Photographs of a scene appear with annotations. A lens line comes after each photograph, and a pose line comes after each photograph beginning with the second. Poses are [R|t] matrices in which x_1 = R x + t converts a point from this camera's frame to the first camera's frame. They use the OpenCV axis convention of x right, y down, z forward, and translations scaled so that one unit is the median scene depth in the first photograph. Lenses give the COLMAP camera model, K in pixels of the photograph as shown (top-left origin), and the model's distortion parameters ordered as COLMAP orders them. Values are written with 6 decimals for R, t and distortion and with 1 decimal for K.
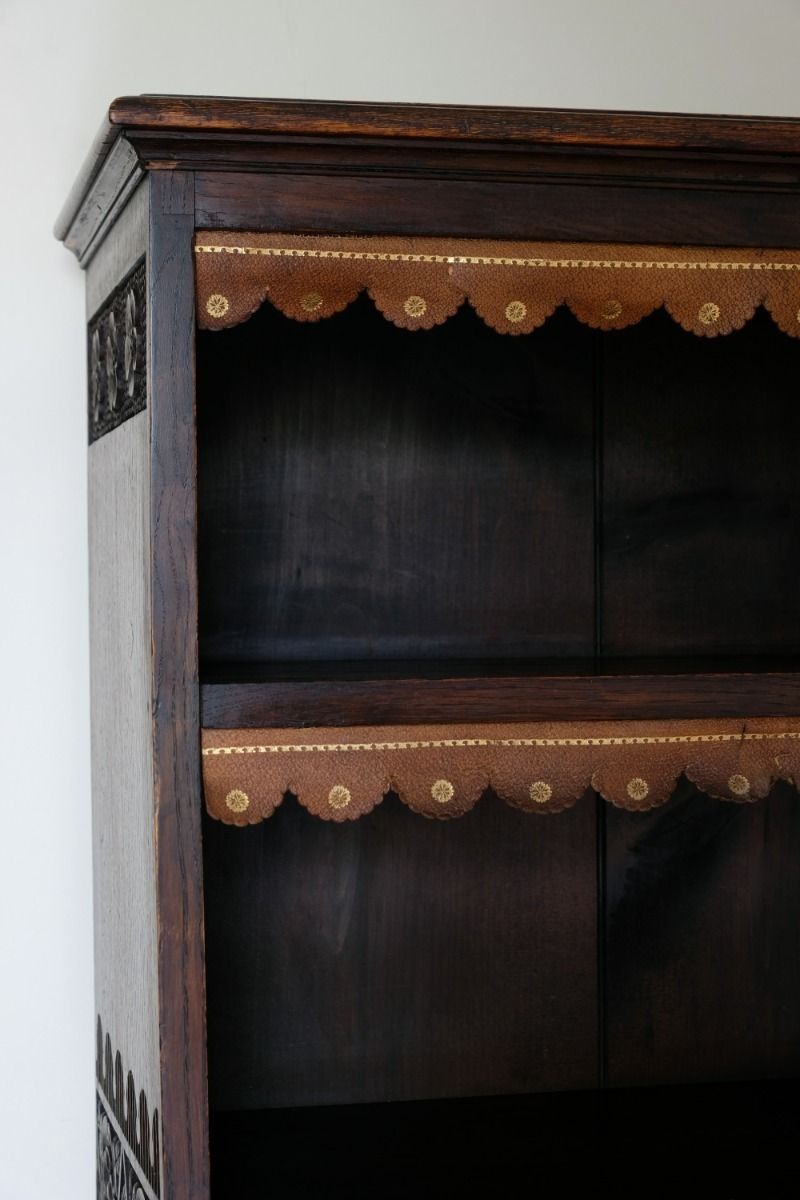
lens RADIAL K [[2431.4, 0, 408.6], [0, 2431.4, 602.6], [0, 0, 1]] dist [0.048429, 0.000000]
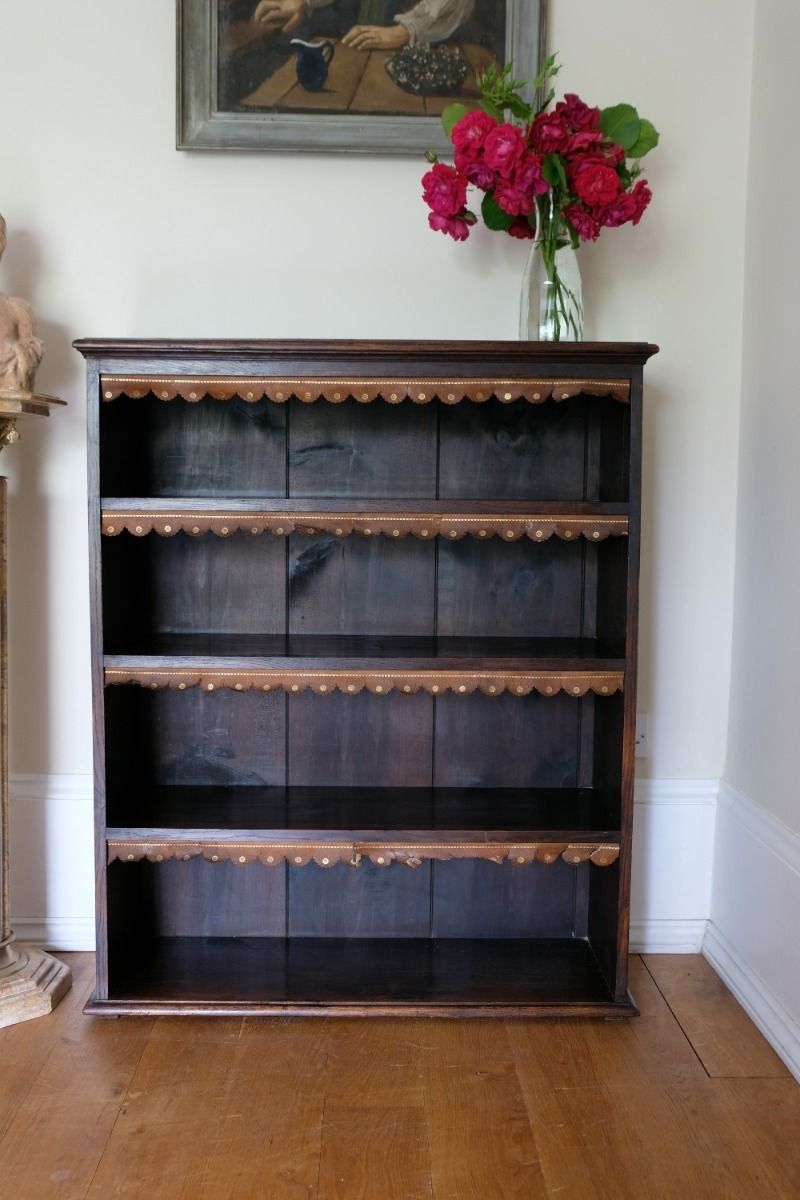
lens RADIAL K [[1298.9, 0, 398.0], [0, 1298.9, 600.4], [0, 0, 1]] dist [-0.031308, 0.000000]
pose [[0.972989, 0.039754, -0.227403, 0.769106], [-0.021539, 0.996397, 0.082029, 0.016963], [0.229844, -0.074915, 0.970340, -0.783543]]
